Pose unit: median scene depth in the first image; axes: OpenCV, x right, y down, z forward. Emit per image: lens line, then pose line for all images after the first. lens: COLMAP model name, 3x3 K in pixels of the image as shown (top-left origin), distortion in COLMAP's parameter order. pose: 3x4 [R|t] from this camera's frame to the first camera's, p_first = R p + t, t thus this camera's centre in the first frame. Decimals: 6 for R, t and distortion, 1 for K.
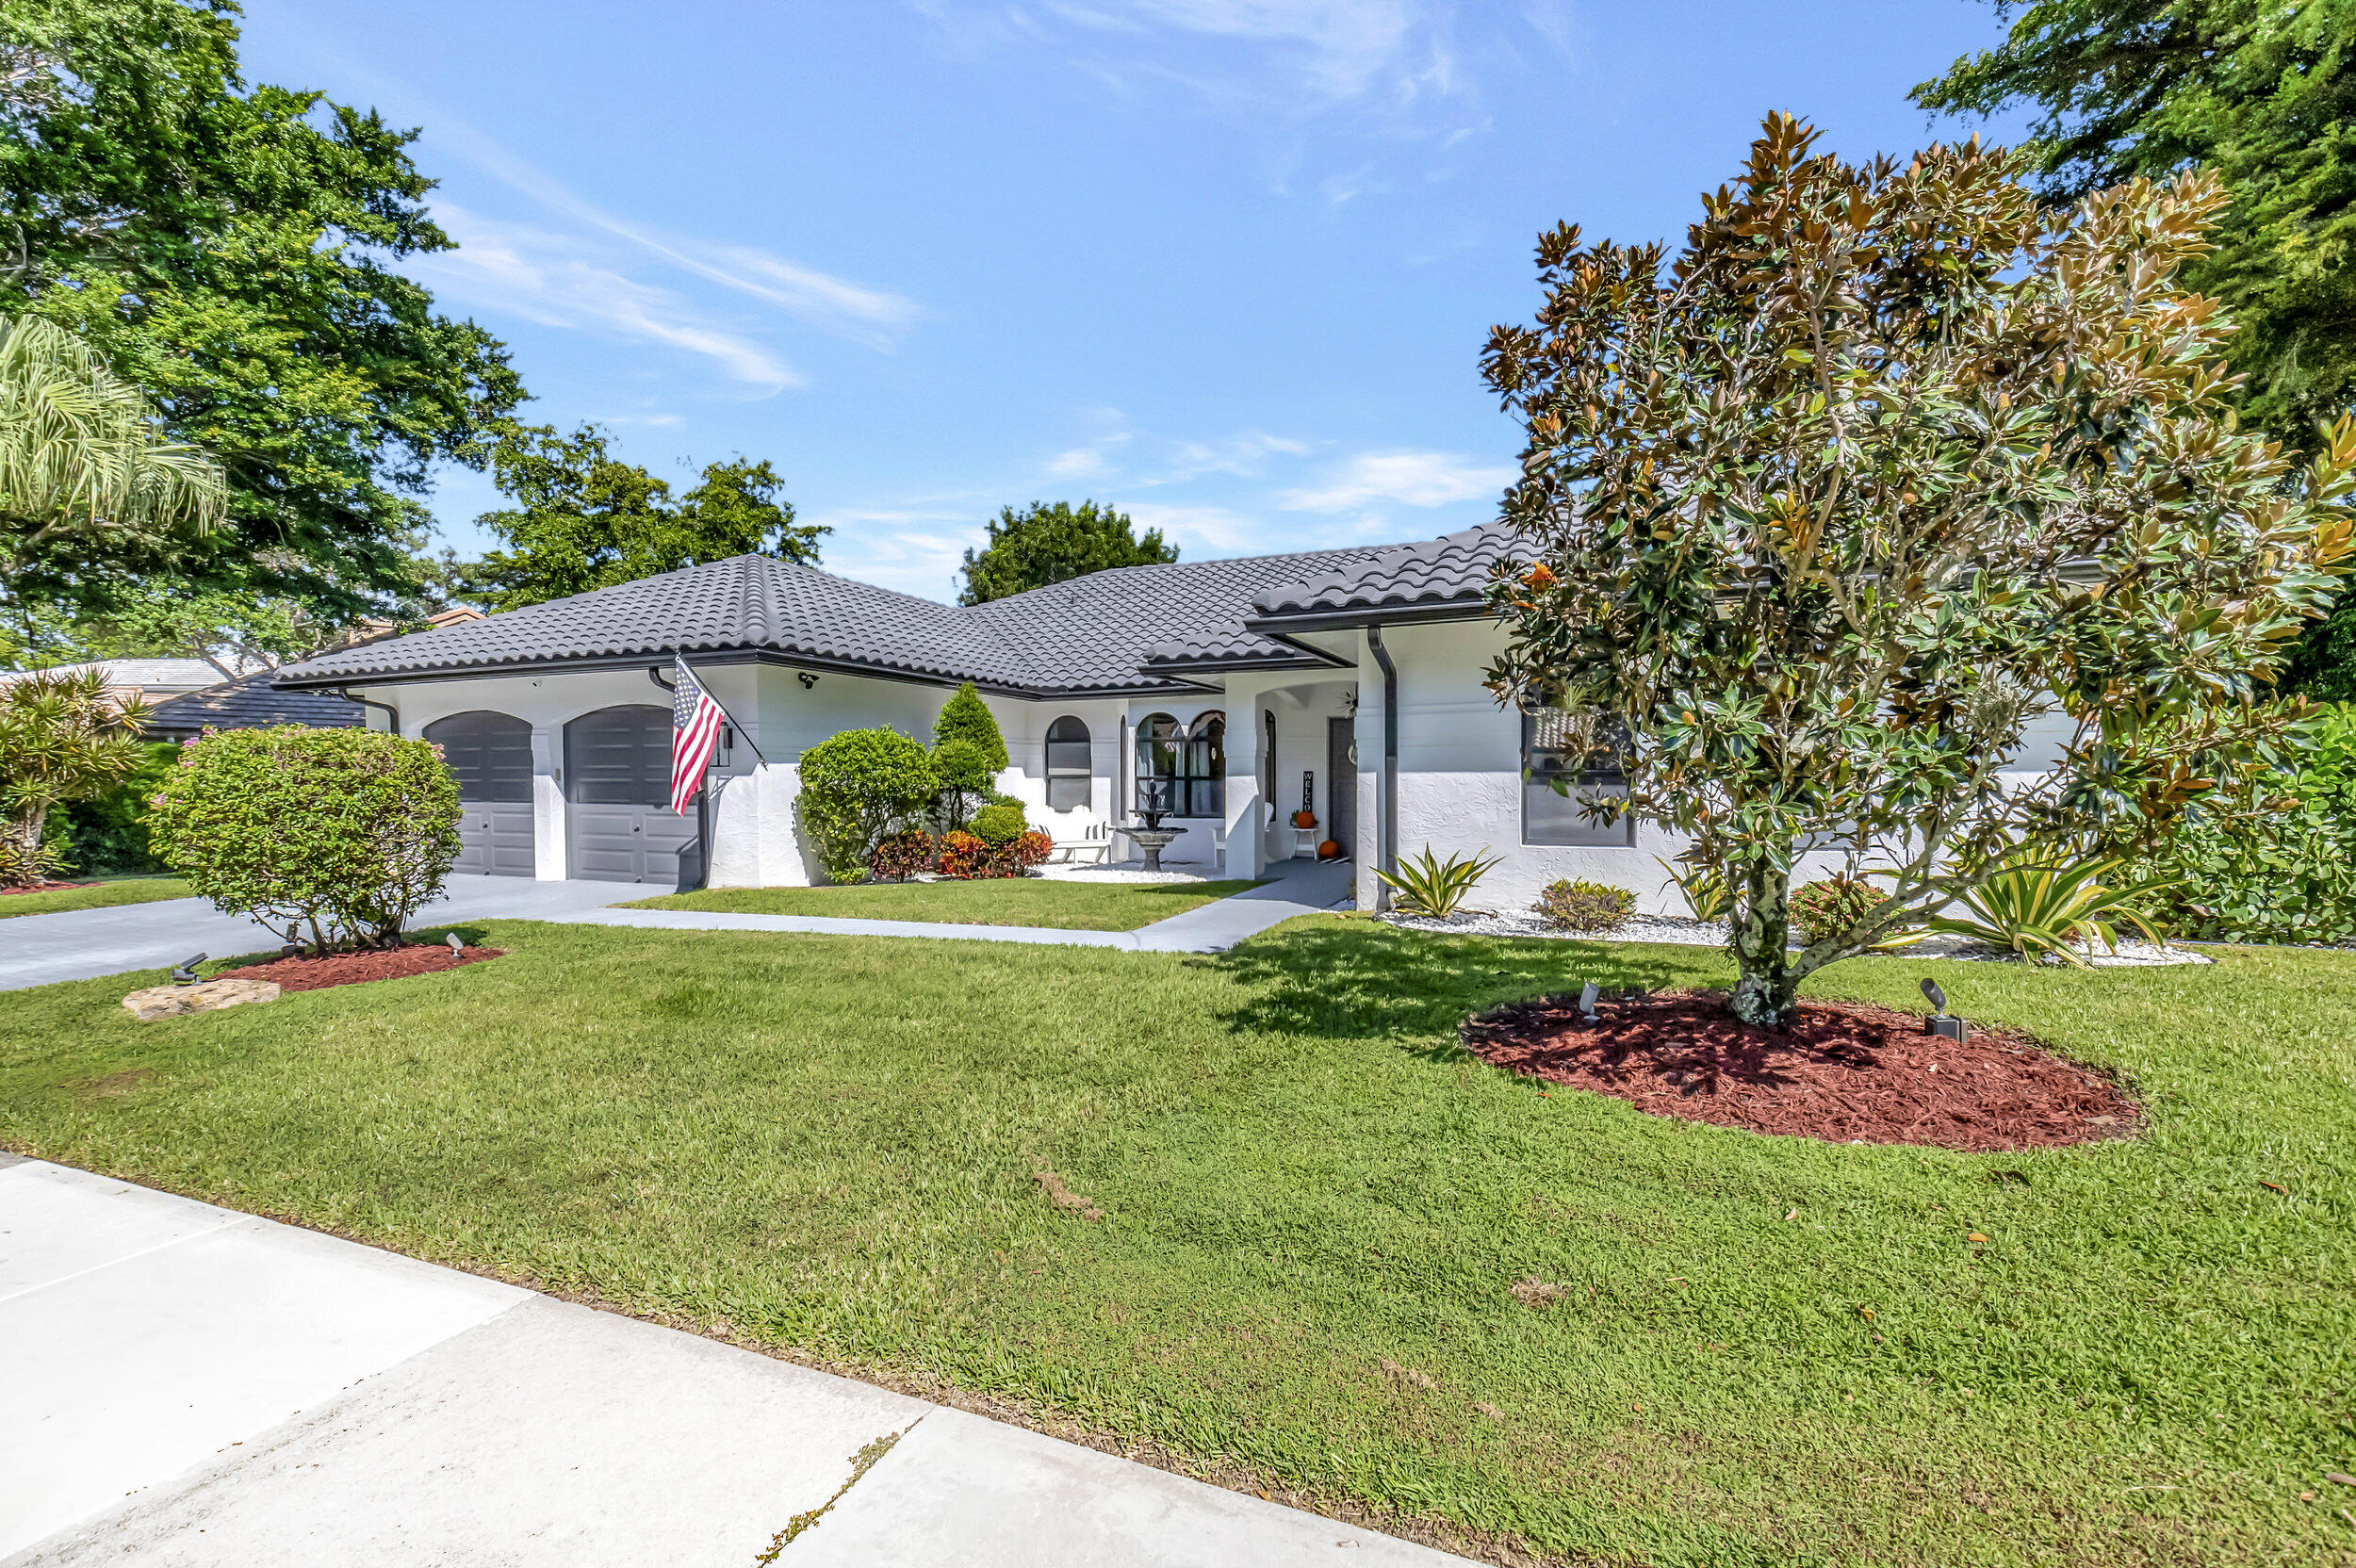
lens RADIAL K [[1057.5, 0, 1186.0], [0, 1057.5, 784.6], [0, 0, 1]] dist [0.001055, 0.000830]
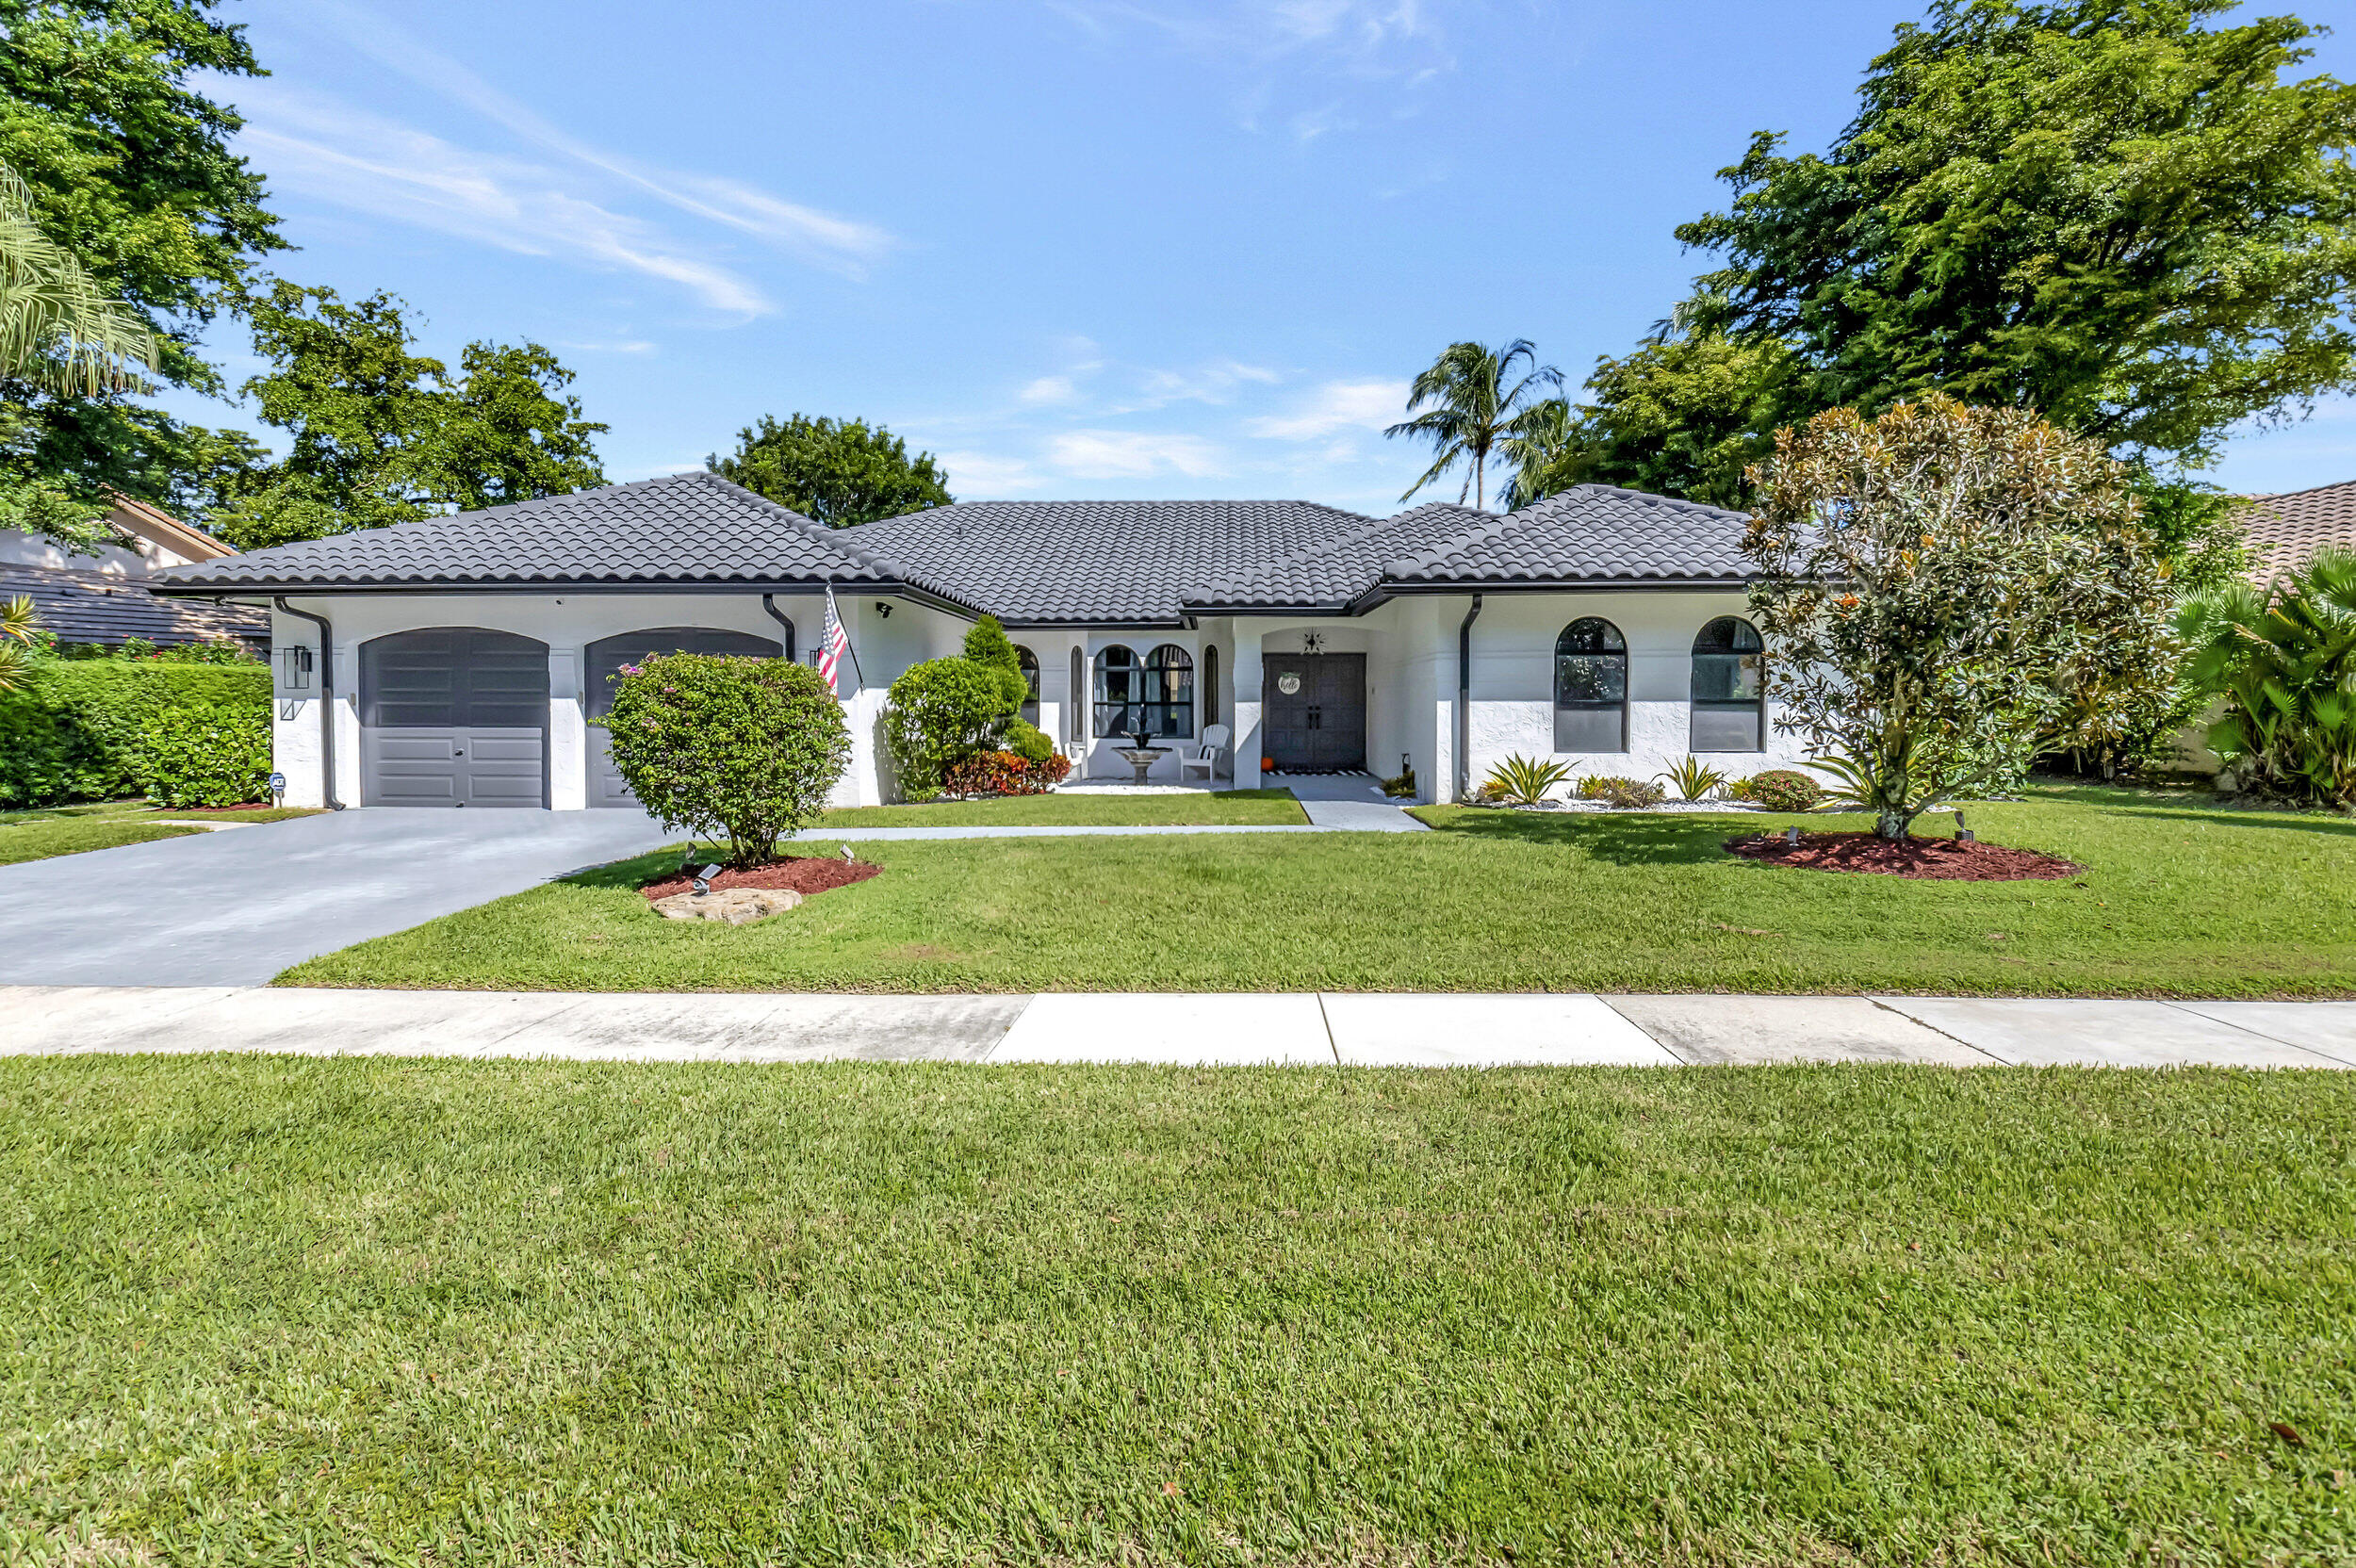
lens RADIAL K [[1057.5, 0, 1229.5], [0, 1057.5, 705.0], [0, 0, 1]] dist [0.001055, 0.000830]
pose [[0.930496, 0.003248, 0.366288, -0.368426], [-0.001923, 0.999990, -0.003981, -0.000492], [-0.366298, 0.003000, 0.930493, -0.092993]]
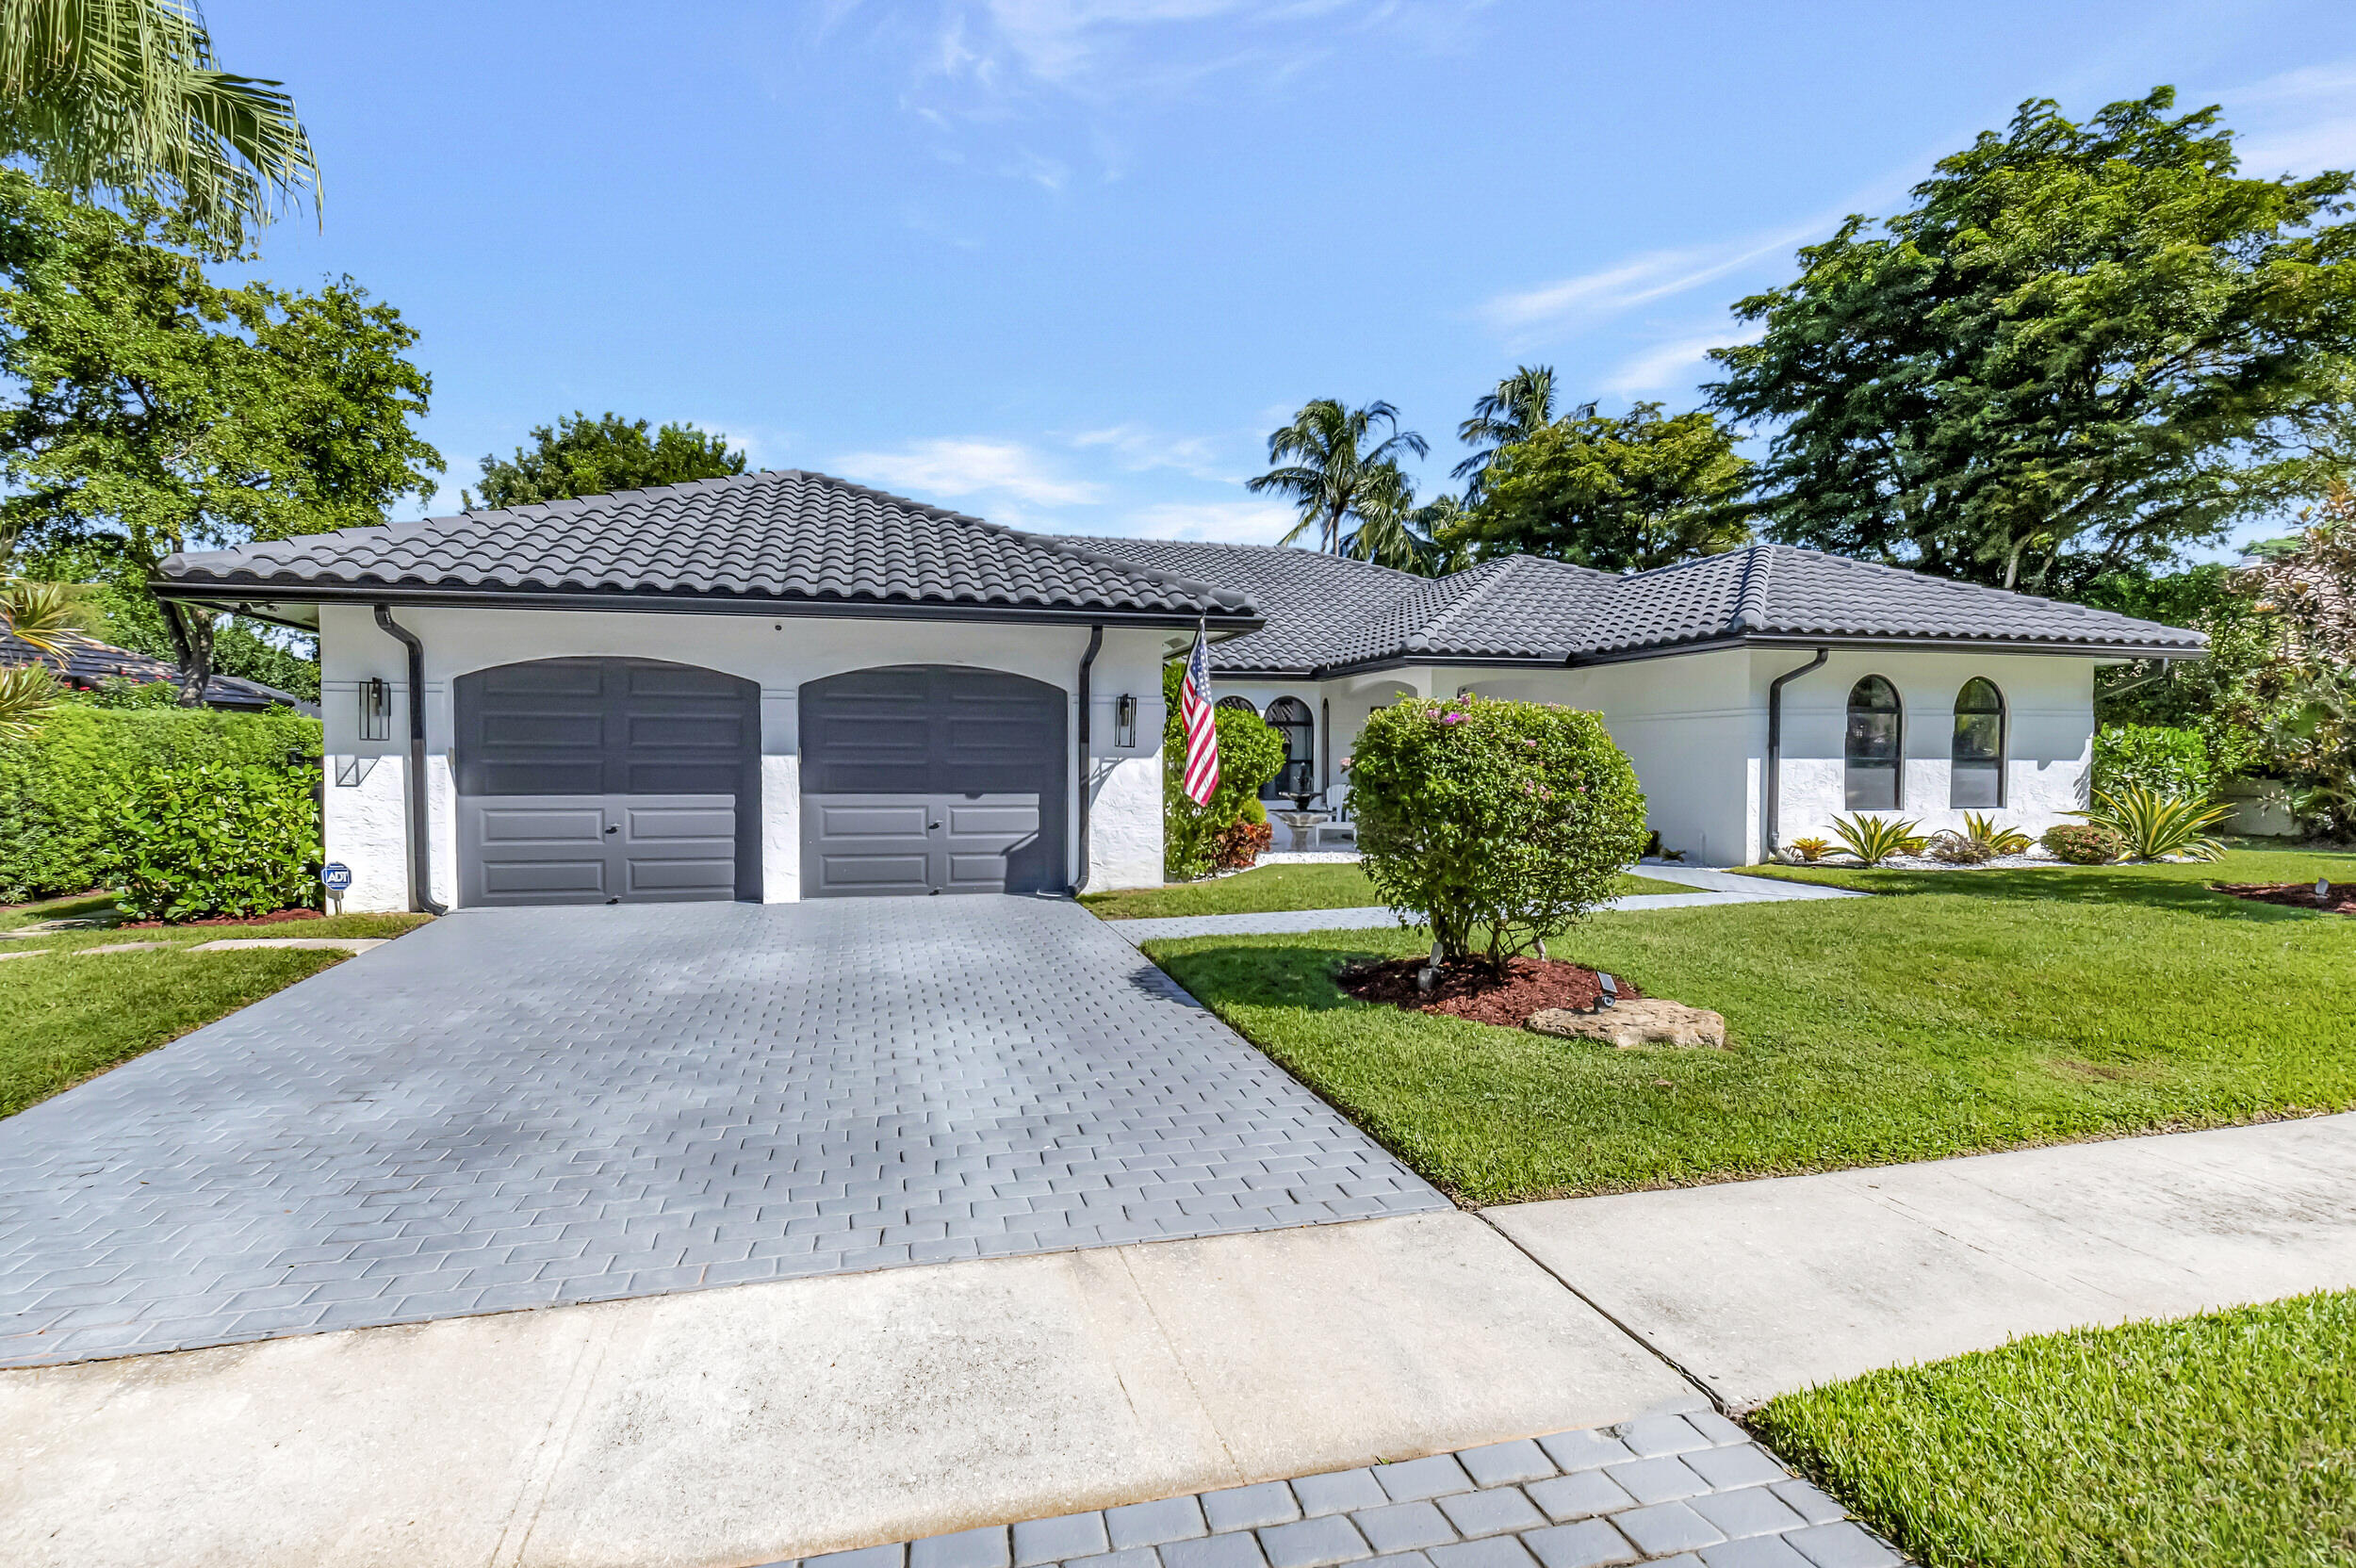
lens RADIAL K [[1057.5, 0, 1195.2], [0, 1057.5, 783.9], [0, 0, 1]] dist [0.001055, 0.000830]
pose [[0.802251, -0.010048, 0.596902, -0.746036], [-0.000005, 0.999858, 0.016837, -0.001553], [-0.596986, -0.013511, 0.802138, 0.238771]]
